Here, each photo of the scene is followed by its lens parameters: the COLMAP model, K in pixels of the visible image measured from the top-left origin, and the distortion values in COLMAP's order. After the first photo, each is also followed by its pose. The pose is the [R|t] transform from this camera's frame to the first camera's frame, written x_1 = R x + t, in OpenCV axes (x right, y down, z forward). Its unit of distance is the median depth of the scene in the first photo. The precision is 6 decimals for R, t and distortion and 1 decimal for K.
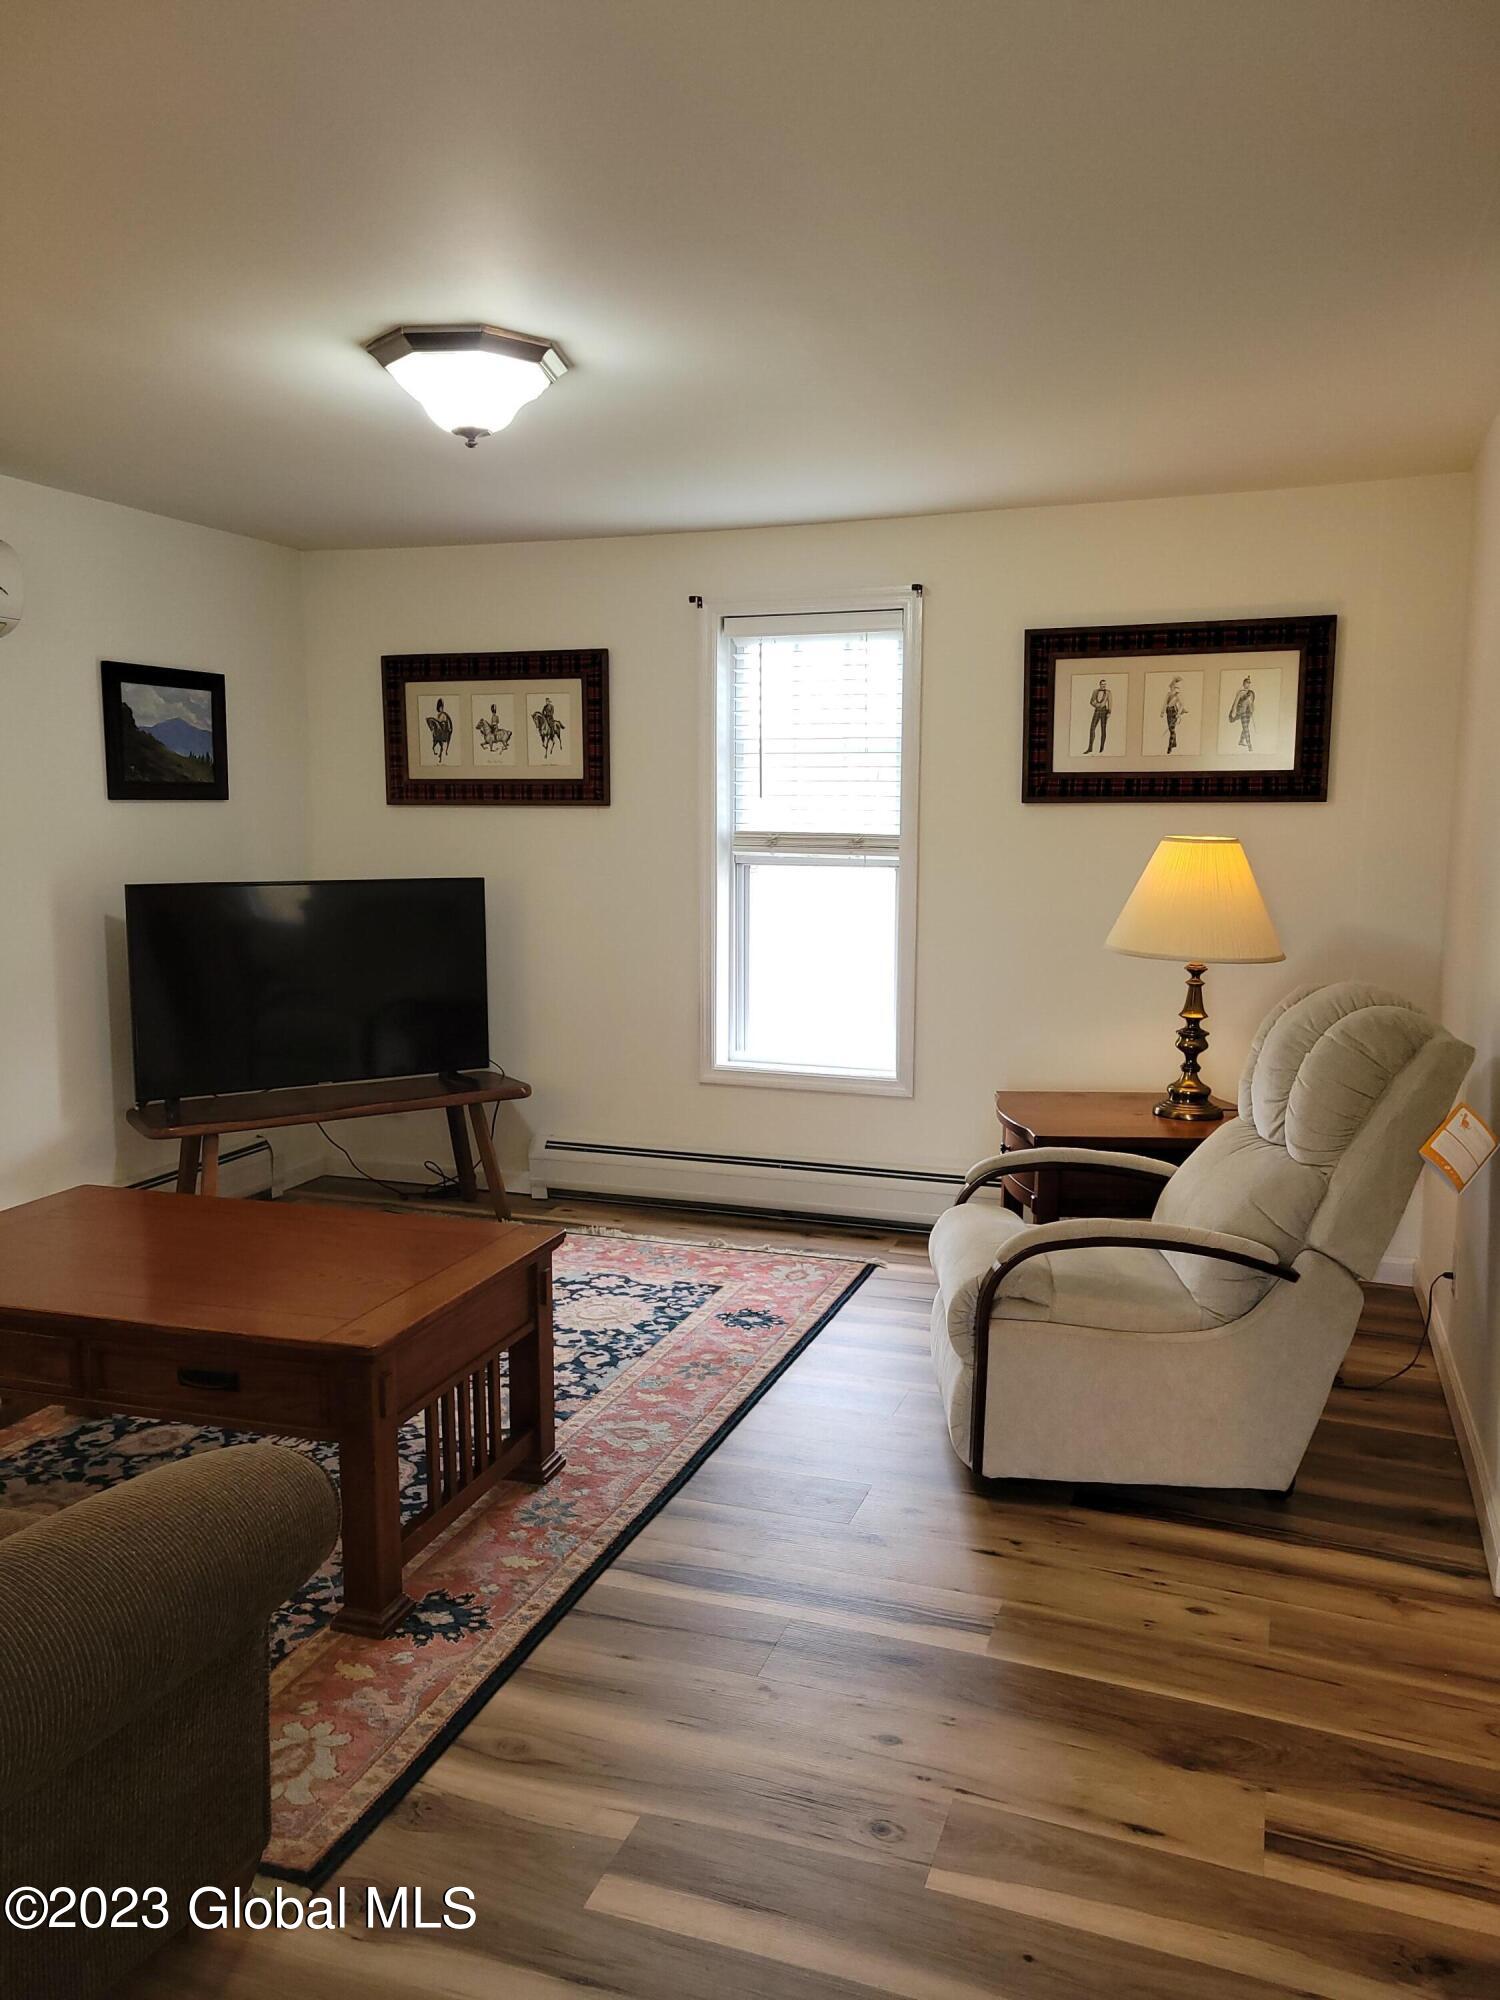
lens RADIAL K [[1520.1, 0, 709.4], [0, 1520.1, 995.7], [0, 0, 1]] dist [0.067292, -0.001781]
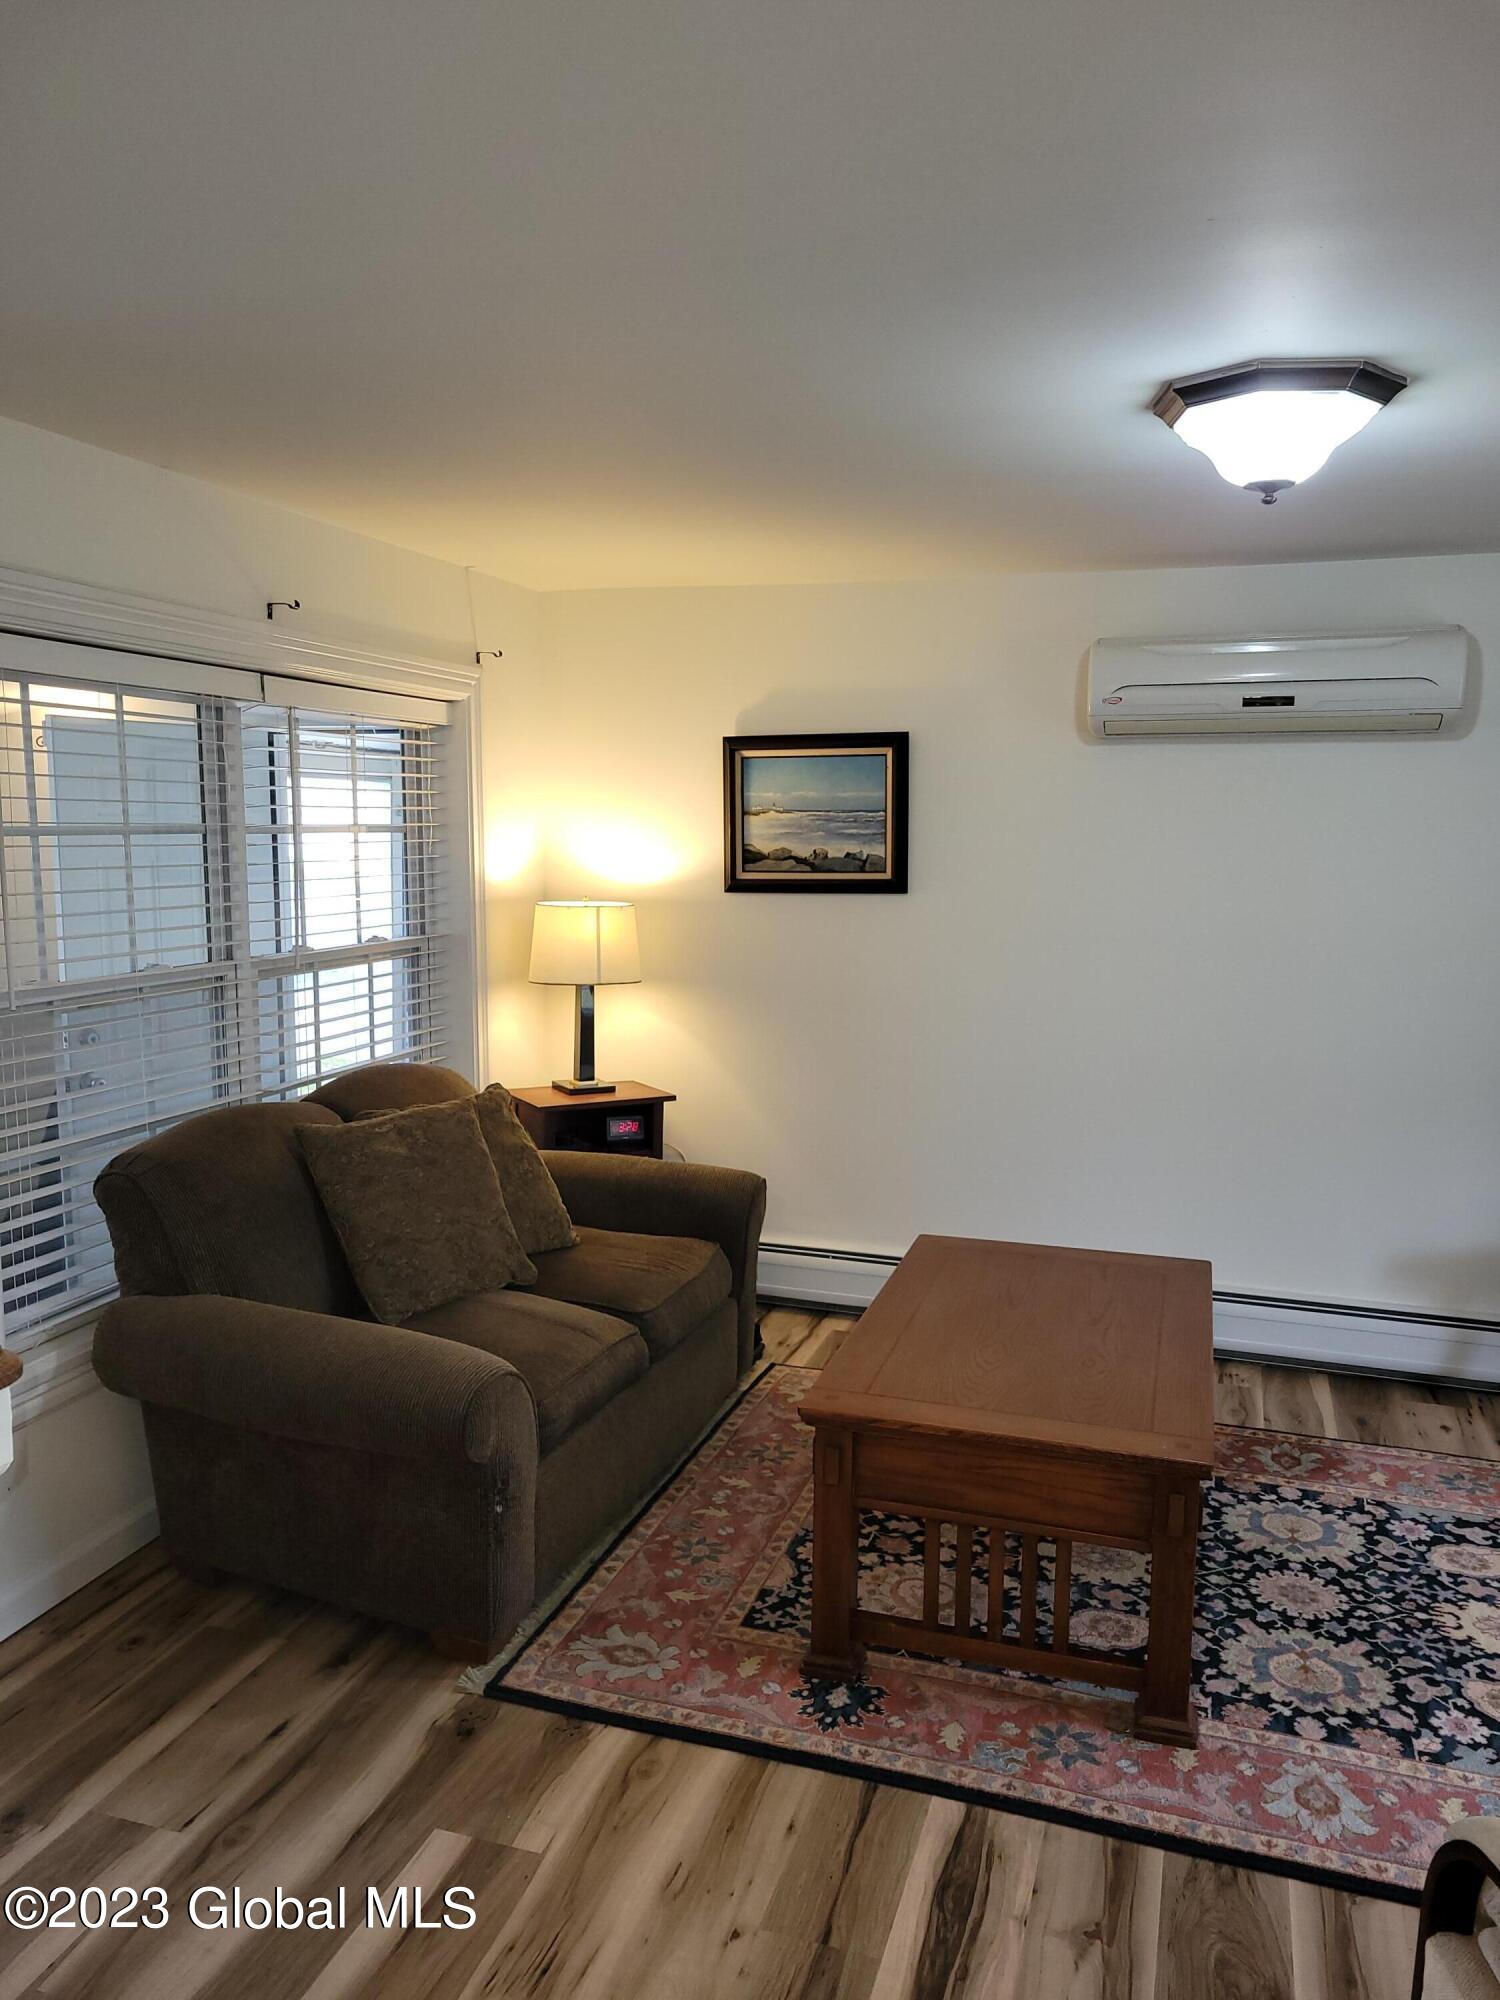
lens RADIAL K [[1520.1, 0, 709.4], [0, 1520.1, 995.7], [0, 0, 1]] dist [0.067292, -0.001781]
pose [[0.023255, 0.113681, -0.993245, 0.800938], [-0.131416, 0.985240, 0.109688, -0.159318], [0.991055, 0.127977, 0.037851, 0.832684]]
